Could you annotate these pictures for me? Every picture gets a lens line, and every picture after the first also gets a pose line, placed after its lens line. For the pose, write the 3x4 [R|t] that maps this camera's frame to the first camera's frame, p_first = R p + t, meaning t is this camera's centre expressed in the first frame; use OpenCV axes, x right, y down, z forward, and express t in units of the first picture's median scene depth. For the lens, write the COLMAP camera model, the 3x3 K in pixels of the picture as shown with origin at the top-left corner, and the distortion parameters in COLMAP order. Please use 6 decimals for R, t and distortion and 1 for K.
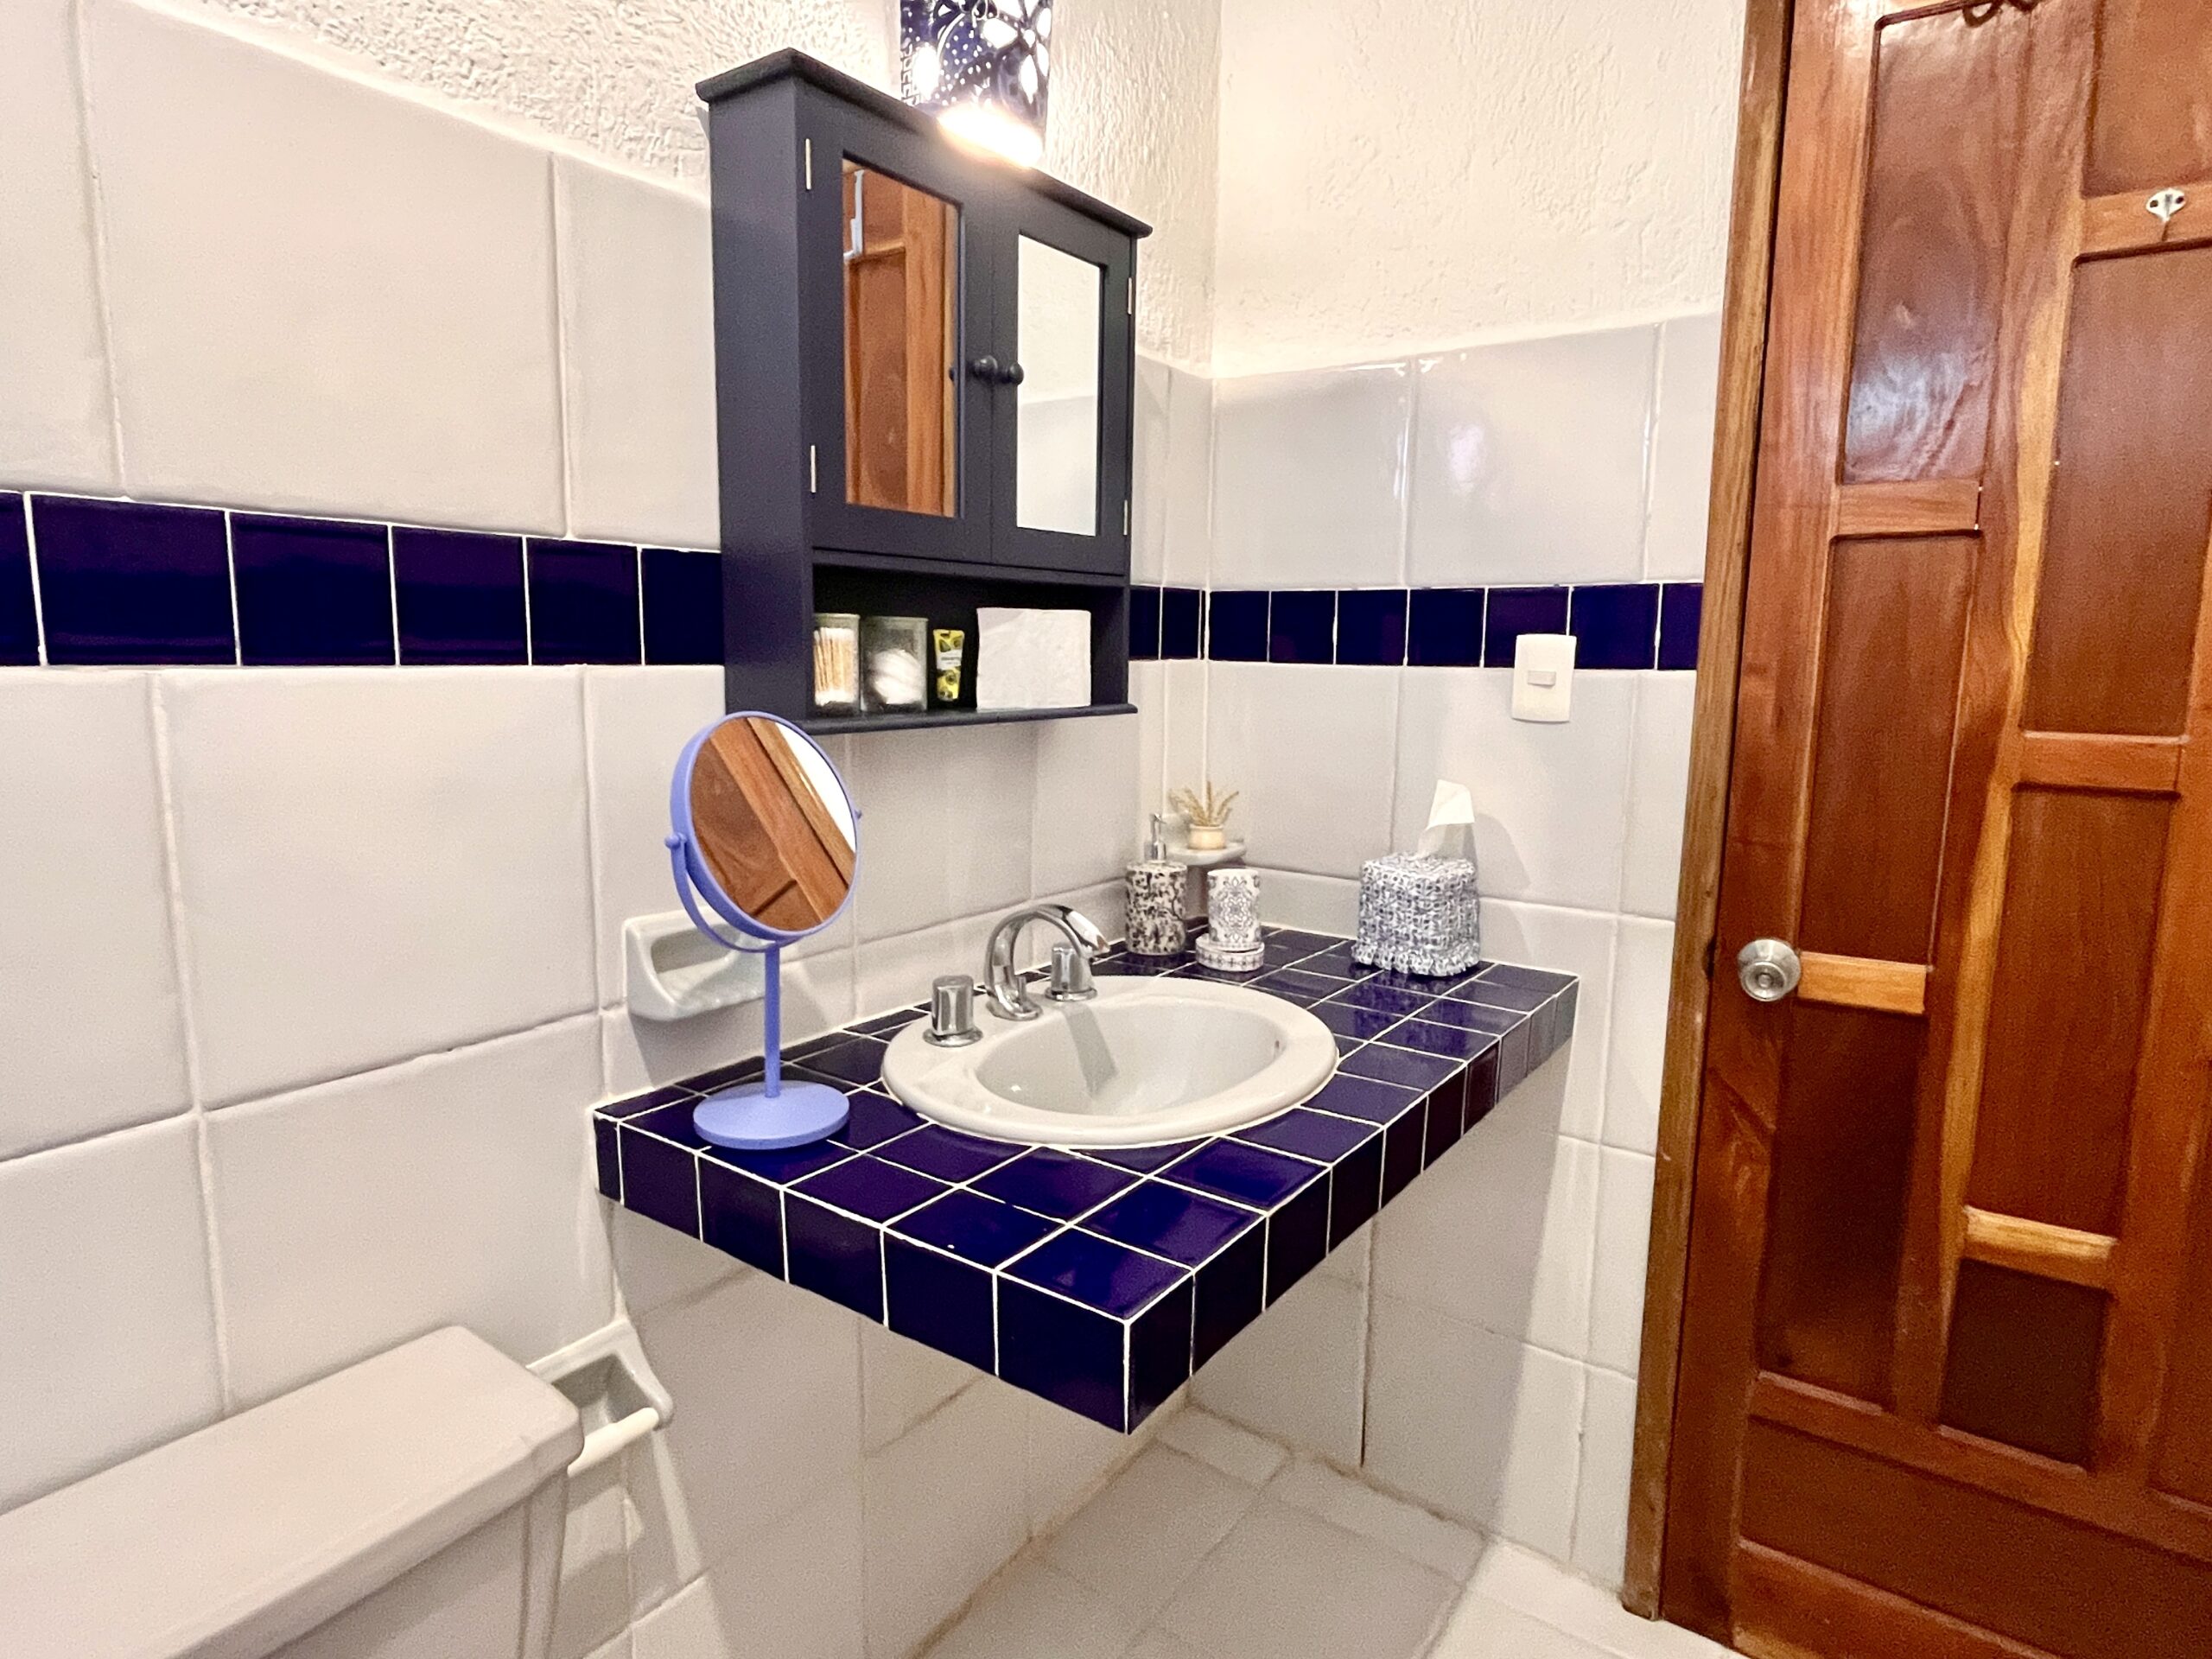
lens RADIAL K [[1268.5, 0, 1095.7], [0, 1268.5, 832.4], [0, 0, 1]] dist [-0.002858, -0.004383]
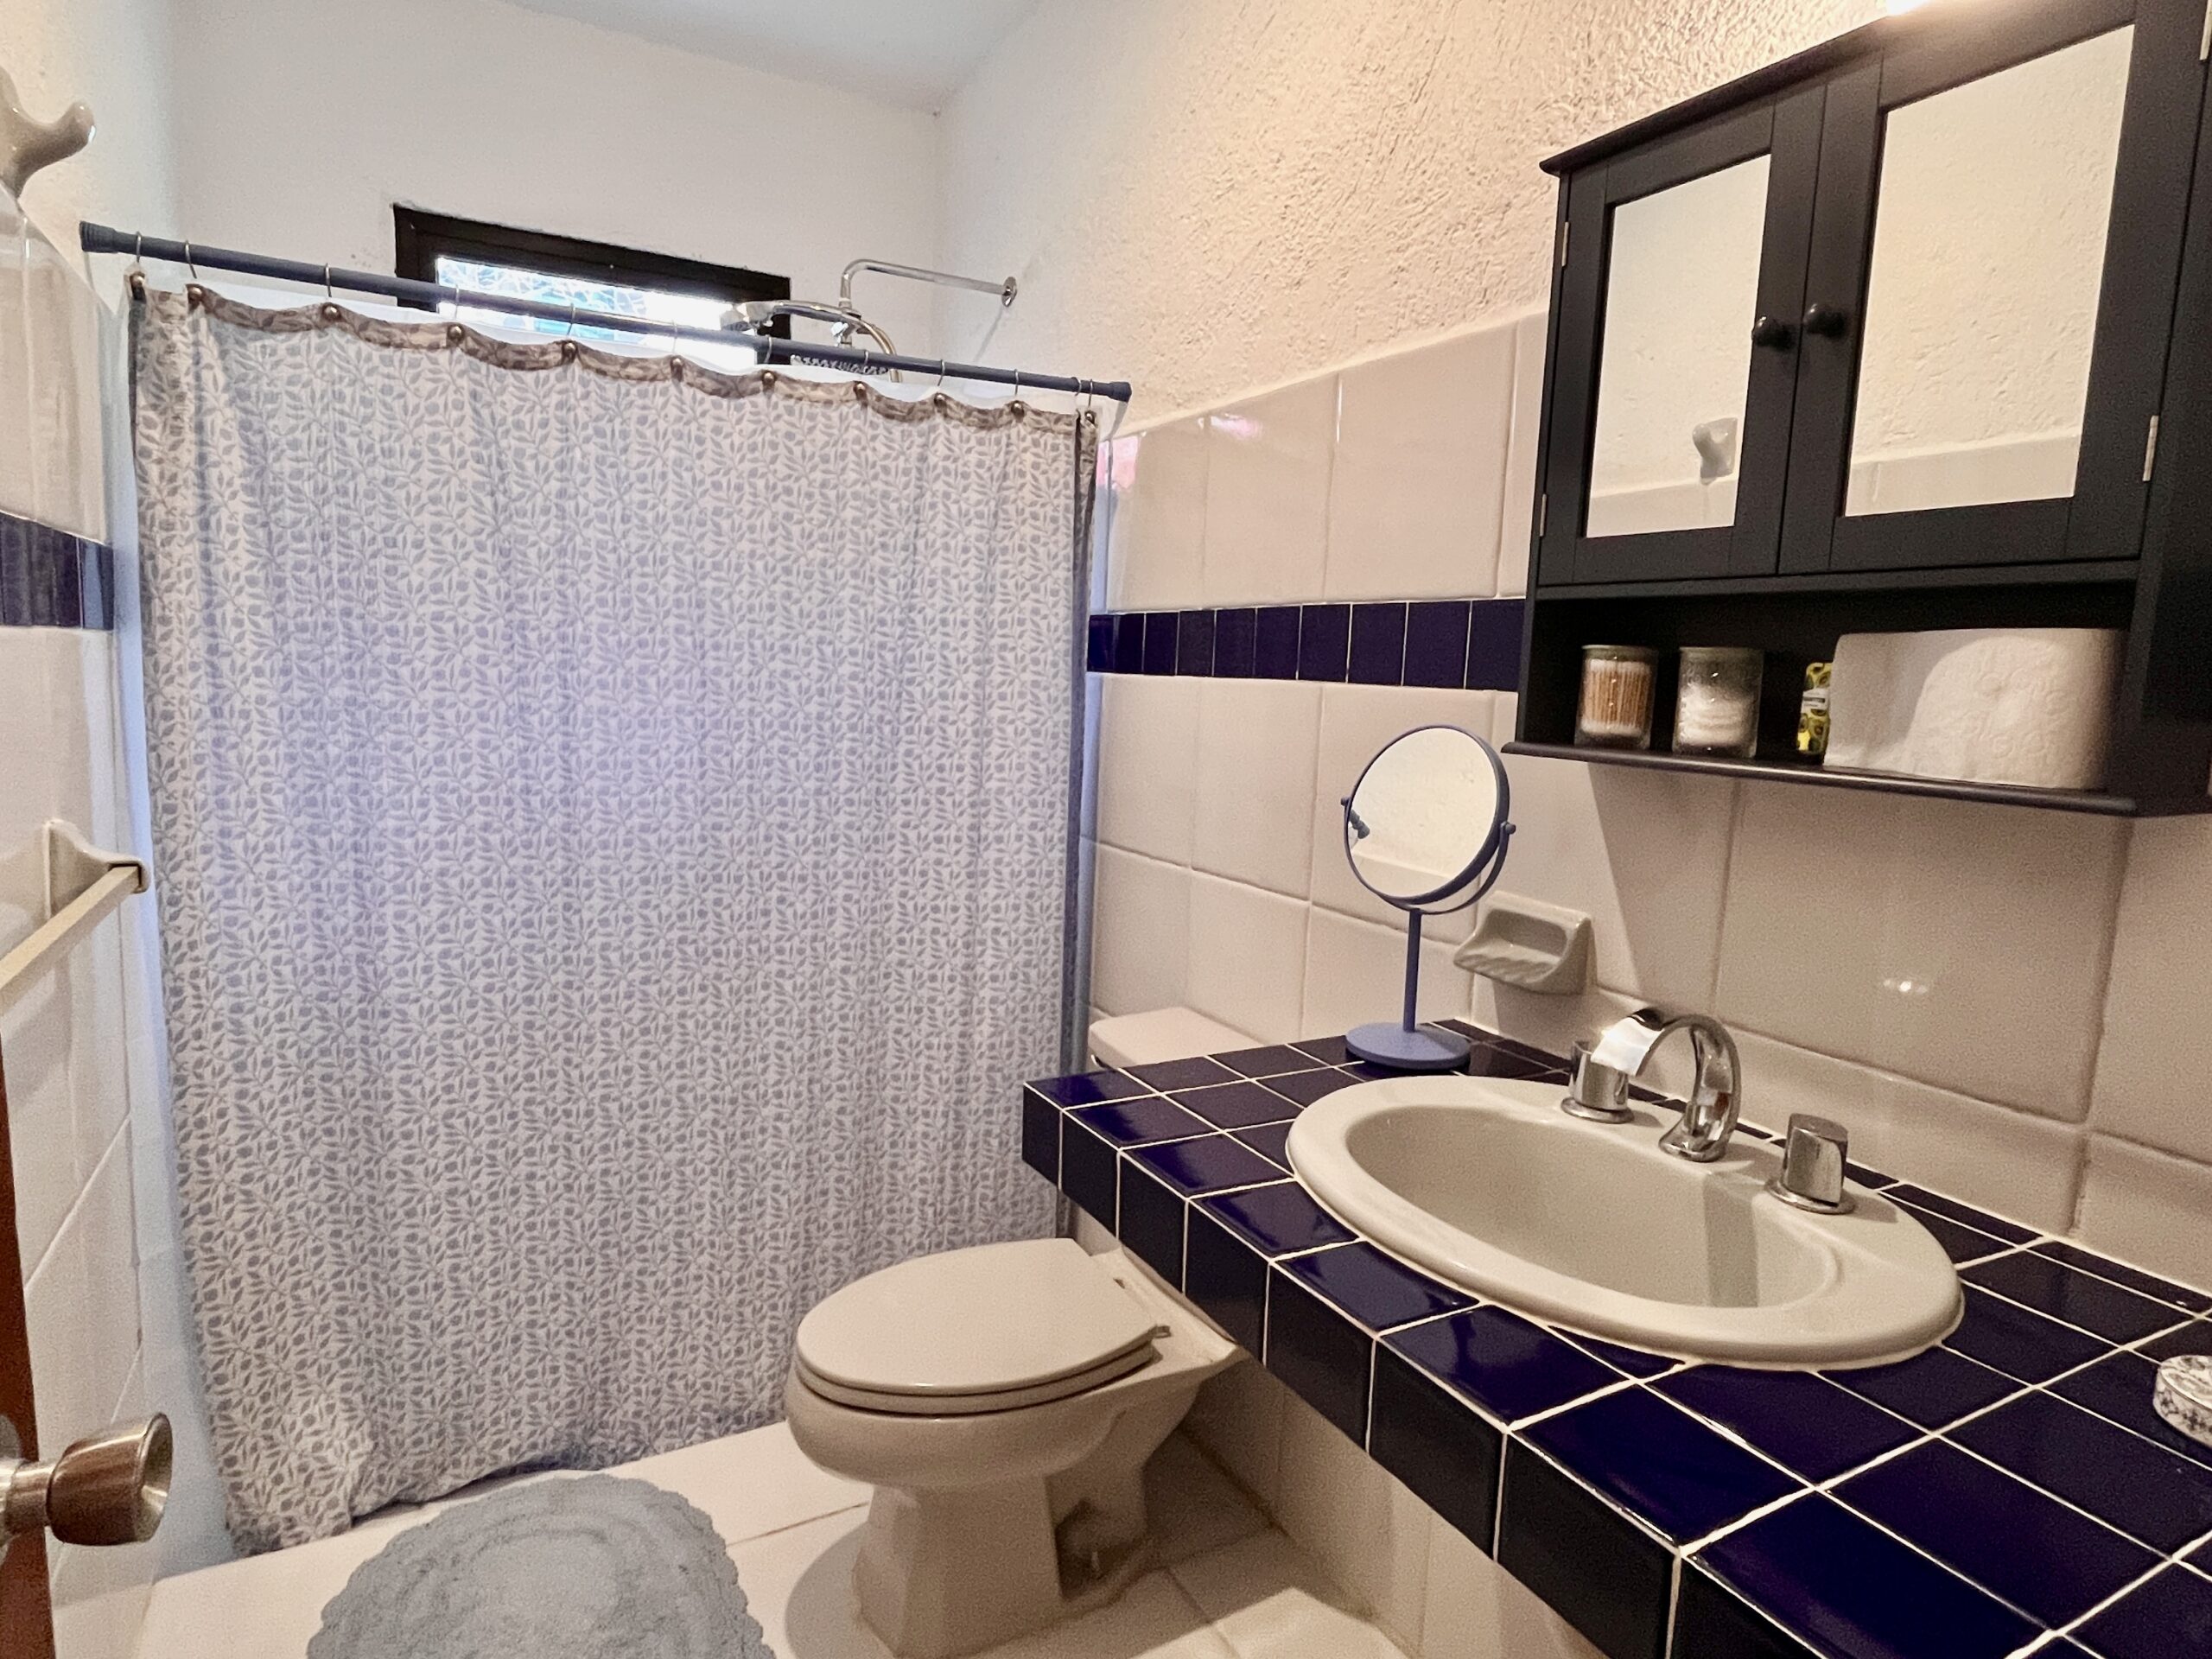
lens RADIAL K [[1268.5, 0, 1095.7], [0, 1268.5, 832.4], [0, 0, 1]] dist [-0.002858, -0.004383]
pose [[-0.440539, 0.099163, -0.892240, 0.961049], [-0.163095, 0.968501, 0.188166, -0.165341], [0.882794, 0.228414, -0.410489, 1.183634]]
